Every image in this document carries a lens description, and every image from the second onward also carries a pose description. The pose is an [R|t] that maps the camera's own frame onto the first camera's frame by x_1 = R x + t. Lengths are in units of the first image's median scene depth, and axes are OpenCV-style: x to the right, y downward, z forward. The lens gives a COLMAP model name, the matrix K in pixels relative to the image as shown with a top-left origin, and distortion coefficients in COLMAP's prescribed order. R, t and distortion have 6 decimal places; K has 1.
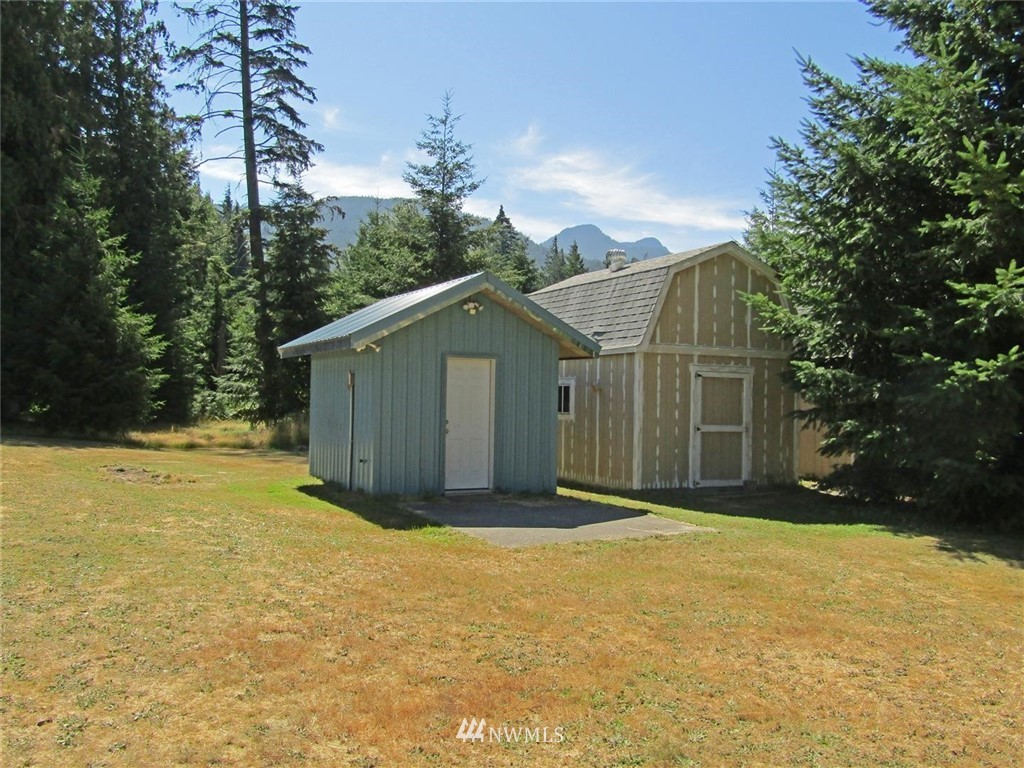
lens RADIAL K [[864.4, 0, 520.2], [0, 864.4, 391.1], [0, 0, 1]] dist [-0.012463, 0.000469]
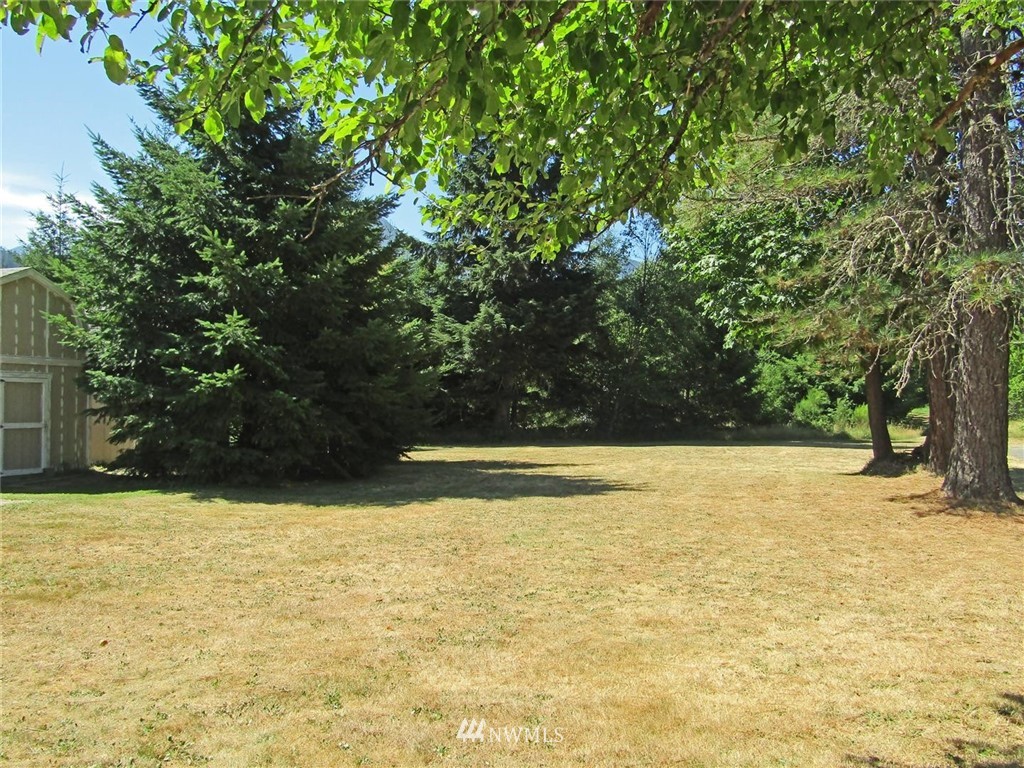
lens RADIAL K [[864.4, 0, 479.8], [0, 864.4, 383.7], [0, 0, 1]] dist [-0.012463, 0.000469]
pose [[0.736299, -0.003654, 0.676647, -0.120302], [0.006509, 0.999977, -0.001683, -0.008899], [-0.676625, 0.005644, 0.736306, -0.335318]]
